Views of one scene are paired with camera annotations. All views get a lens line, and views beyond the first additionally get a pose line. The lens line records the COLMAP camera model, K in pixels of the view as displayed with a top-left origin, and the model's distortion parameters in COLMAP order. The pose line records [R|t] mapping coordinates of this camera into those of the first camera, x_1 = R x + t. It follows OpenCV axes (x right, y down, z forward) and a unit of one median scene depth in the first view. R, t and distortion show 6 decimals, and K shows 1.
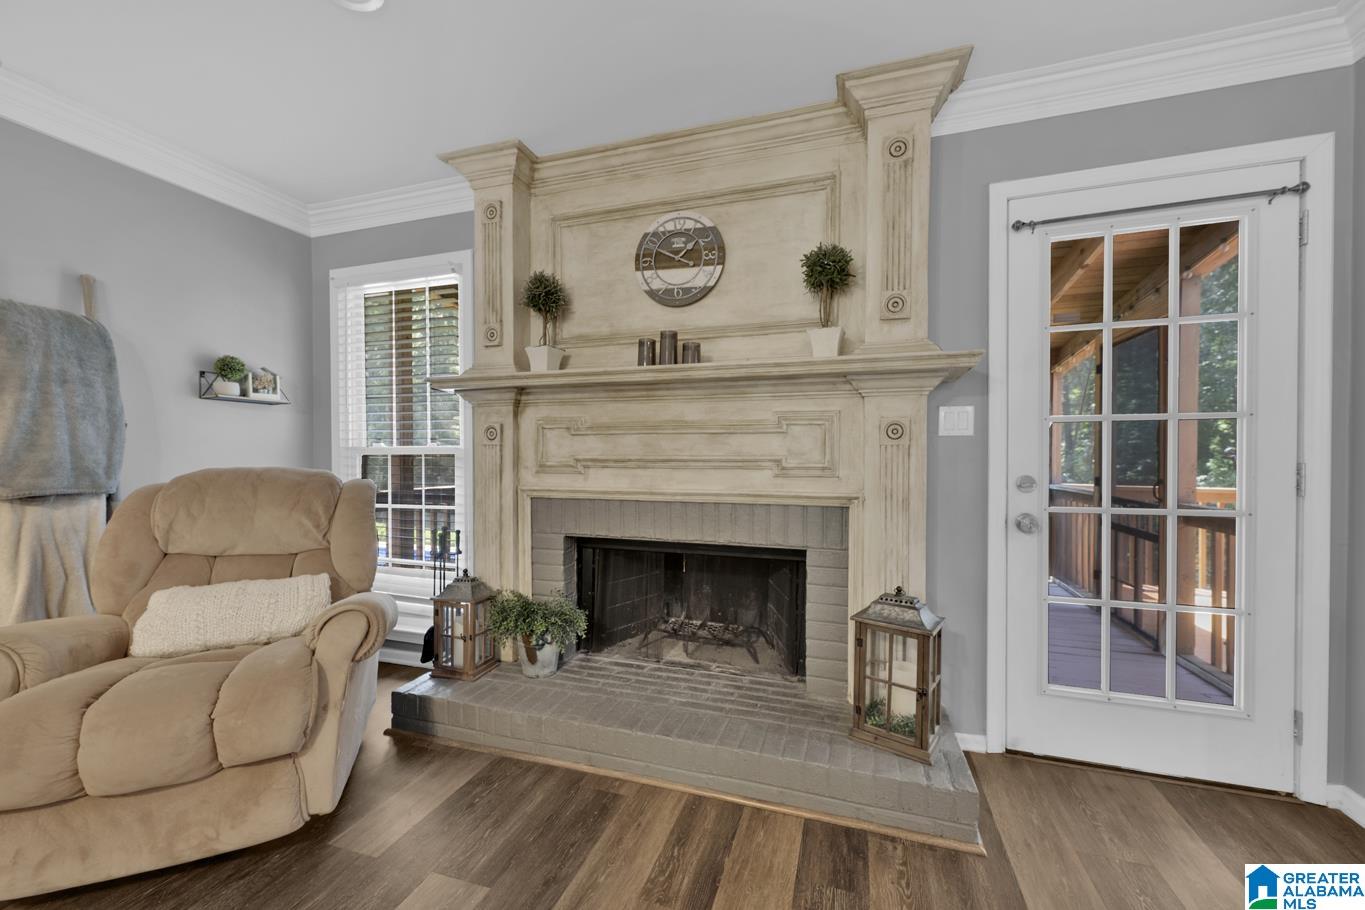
lens RADIAL K [[537.1, 0, 681.7], [0, 537.1, 461.4], [0, 0, 1]] dist [-0.000848, -0.000036]
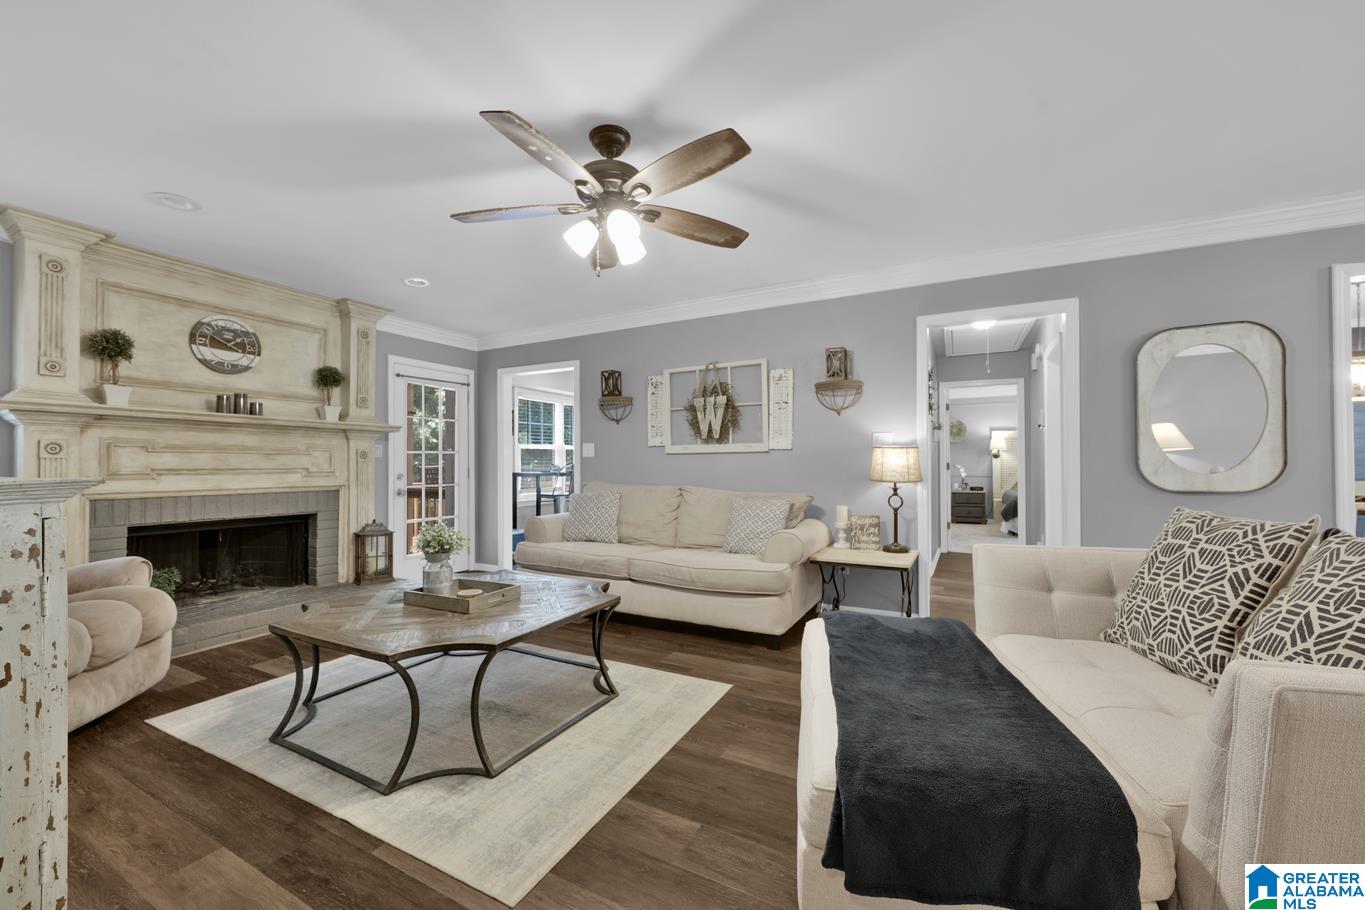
lens RADIAL K [[537.1, 0, 681.7], [0, 537.1, 461.4], [0, 0, 1]] dist [-0.000848, -0.000036]
pose [[0.170755, 0.006394, 0.985293, -1.394964], [0.018081, 0.999790, -0.009621, 0.014804], [-0.985148, 0.019458, 0.170604, -0.632395]]
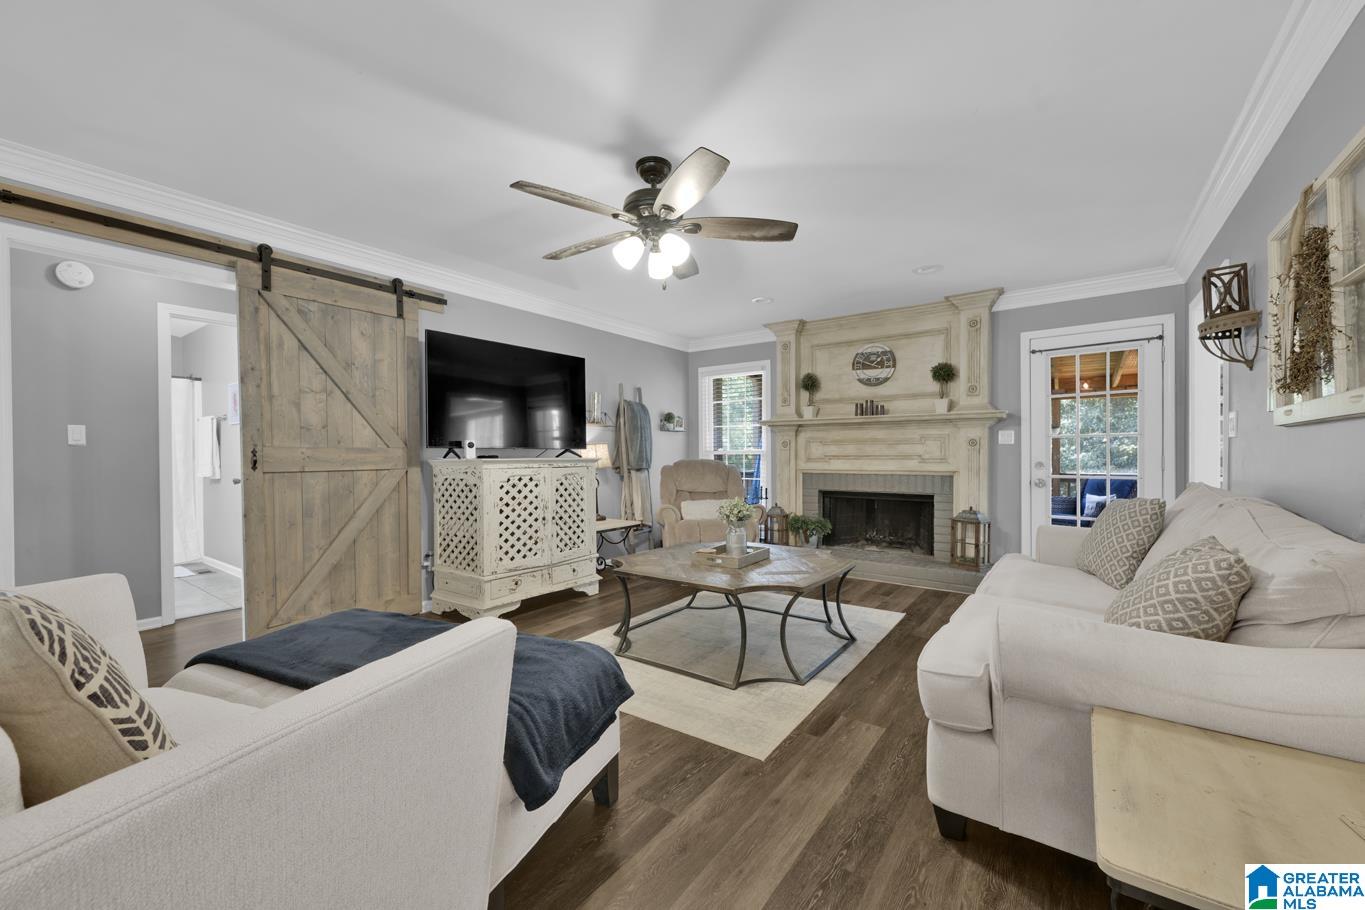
lens RADIAL K [[537.1, 0, 681.7], [0, 537.1, 461.4], [0, 0, 1]] dist [-0.000848, -0.000036]
pose [[0.951513, -0.000577, -0.307609, -0.078524], [0.000606, 1.000000, -0.000001, 0.020783], [0.307609, -0.000186, 0.951513, -1.378646]]
